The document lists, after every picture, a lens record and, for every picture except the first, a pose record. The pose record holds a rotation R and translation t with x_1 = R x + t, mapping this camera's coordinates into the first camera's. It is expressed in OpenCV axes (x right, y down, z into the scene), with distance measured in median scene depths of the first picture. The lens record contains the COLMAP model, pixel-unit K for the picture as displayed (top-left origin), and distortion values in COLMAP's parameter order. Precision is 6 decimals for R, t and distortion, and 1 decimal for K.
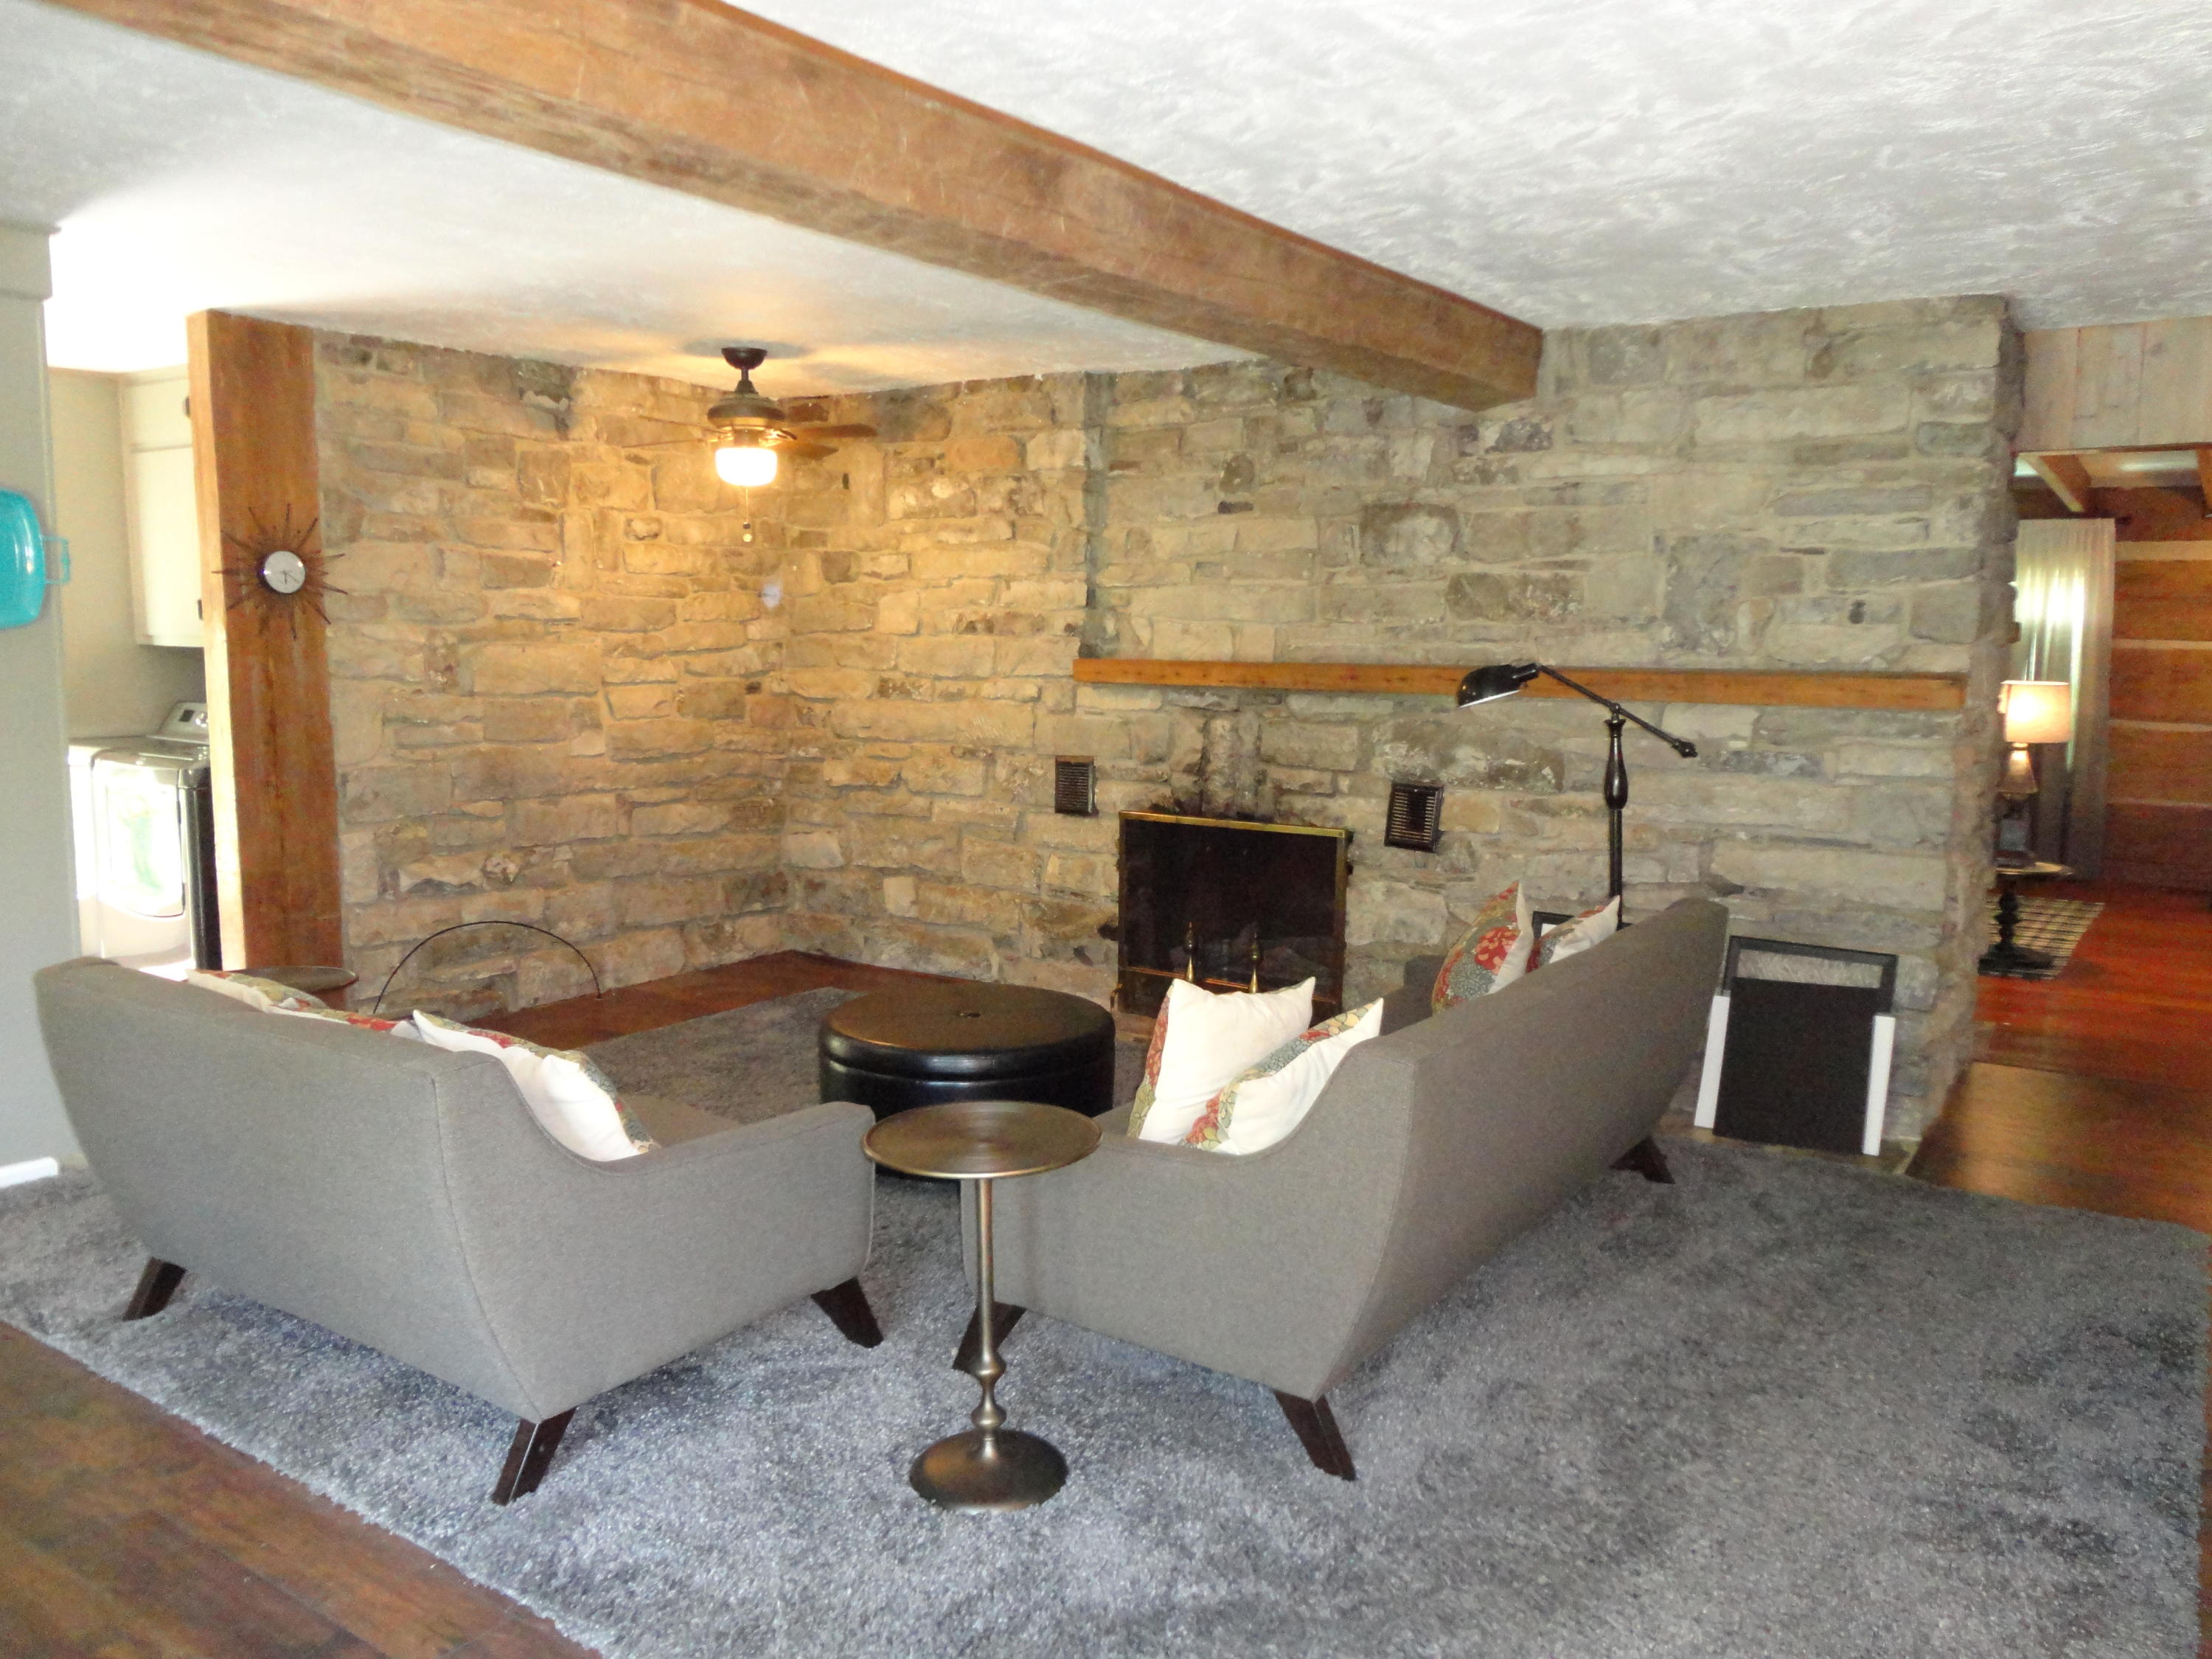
lens RADIAL K [[1615.7, 0, 1118.5], [0, 1615.7, 824.4], [0, 0, 1]] dist [-0.003329, 0.000323]
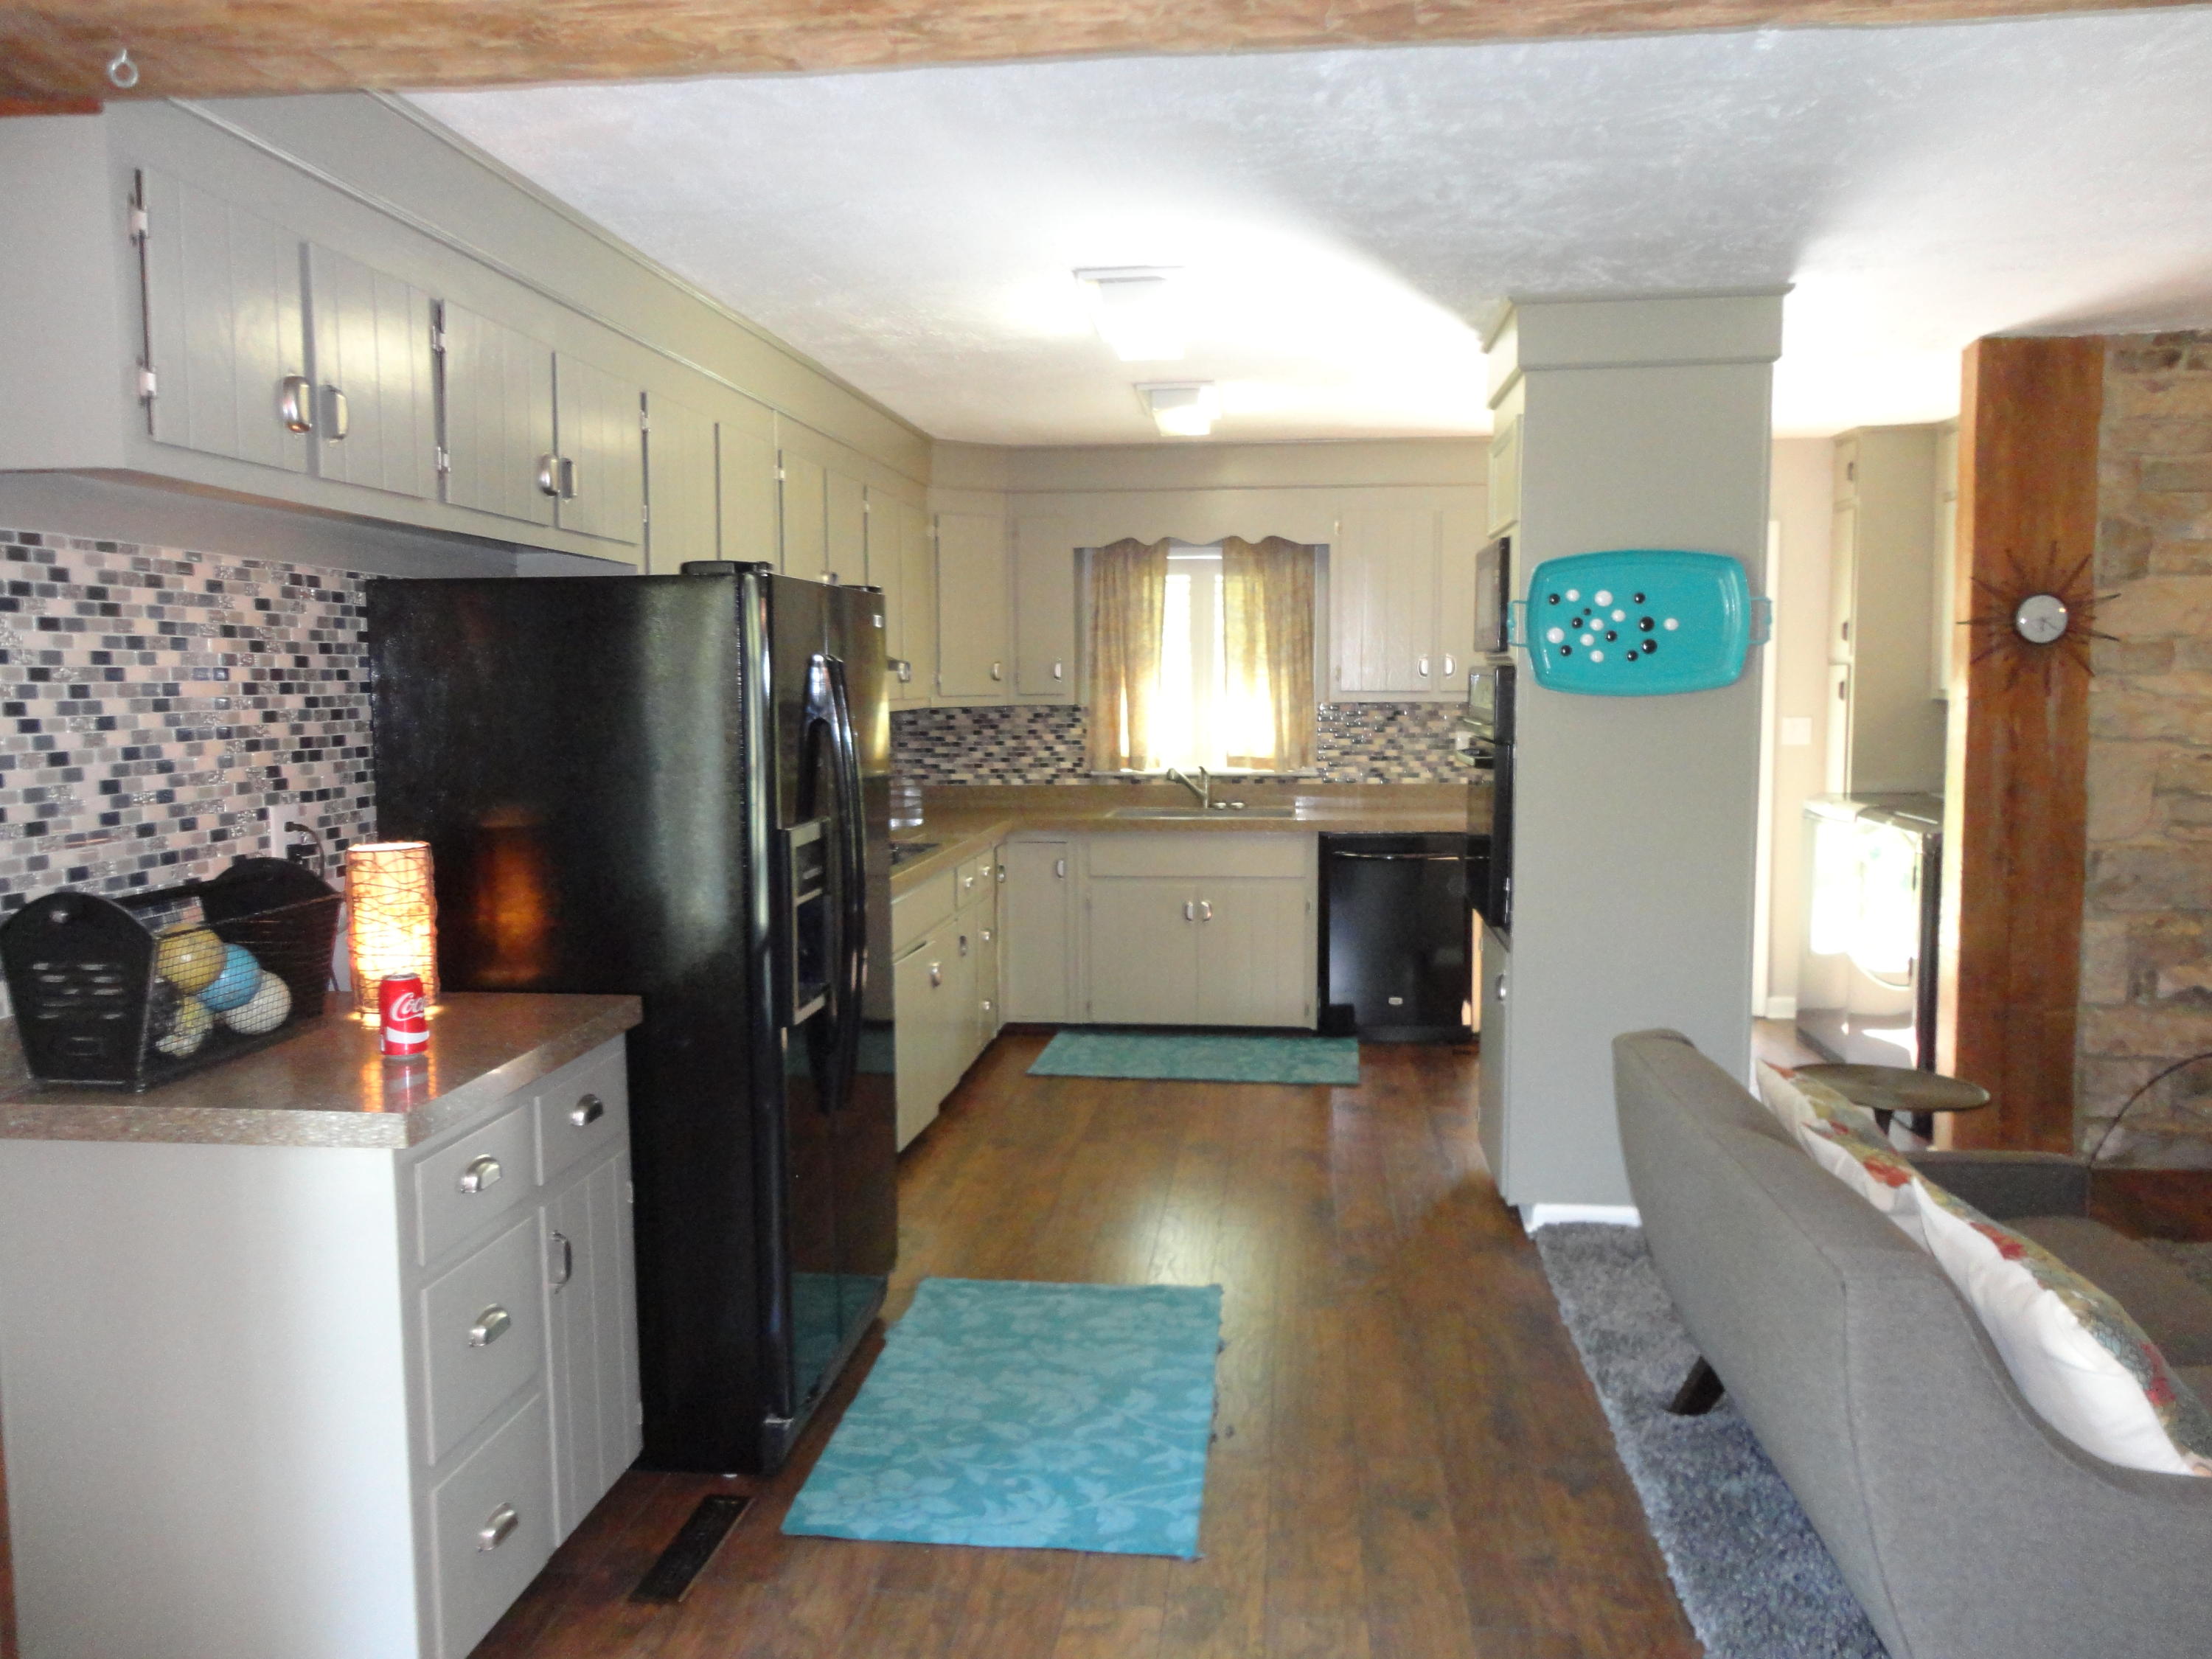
lens RADIAL K [[1615.7, 0, 1118.5], [0, 1615.7, 824.4], [0, 0, 1]] dist [-0.003329, 0.000323]
pose [[0.462175, 0.065018, -0.884402, 0.037082], [-0.089858, 0.995609, 0.026236, -0.021814], [0.882225, 0.067345, 0.465988, 0.147361]]
